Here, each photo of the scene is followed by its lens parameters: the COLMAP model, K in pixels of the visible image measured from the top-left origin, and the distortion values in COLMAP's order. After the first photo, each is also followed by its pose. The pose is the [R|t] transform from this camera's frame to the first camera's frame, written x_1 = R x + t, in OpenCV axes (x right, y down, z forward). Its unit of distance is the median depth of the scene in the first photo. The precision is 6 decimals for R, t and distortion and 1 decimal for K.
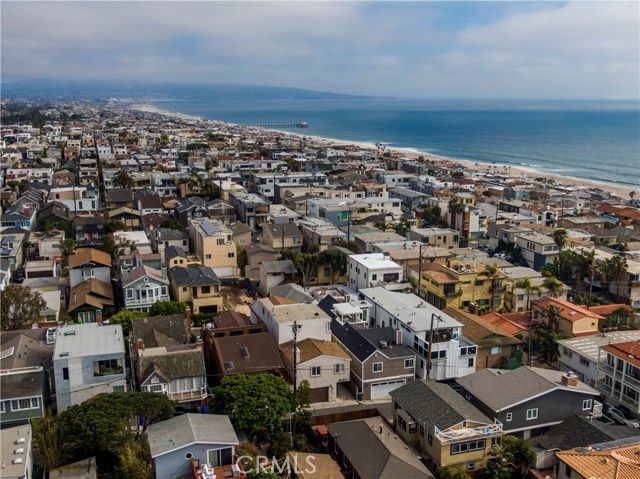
lens RADIAL K [[692.1, 0, 321.8], [0, 692.1, 241.8], [0, 0, 1]] dist [-0.000476, 0.000000]
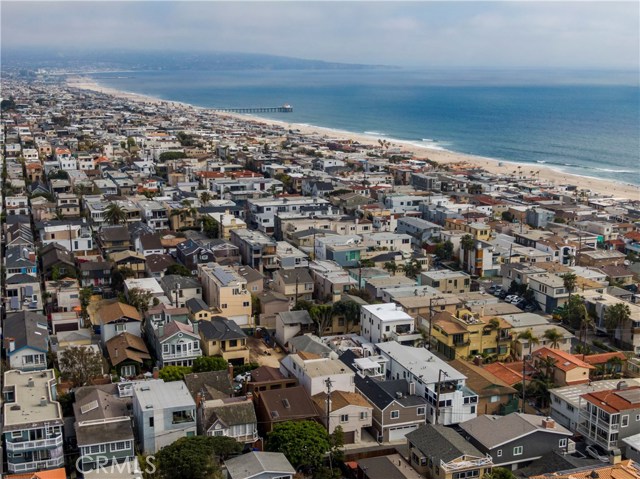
lens RADIAL K [[883.2, 0, 319.0], [0, 883.2, 237.9], [0, 0, 1]] dist [-0.014137, 0.000000]
pose [[0.999908, -0.005984, 0.012137, -0.044740], [0.006156, 0.999881, -0.014181, -0.068974], [-0.012051, 0.014254, 0.999826, -0.353612]]
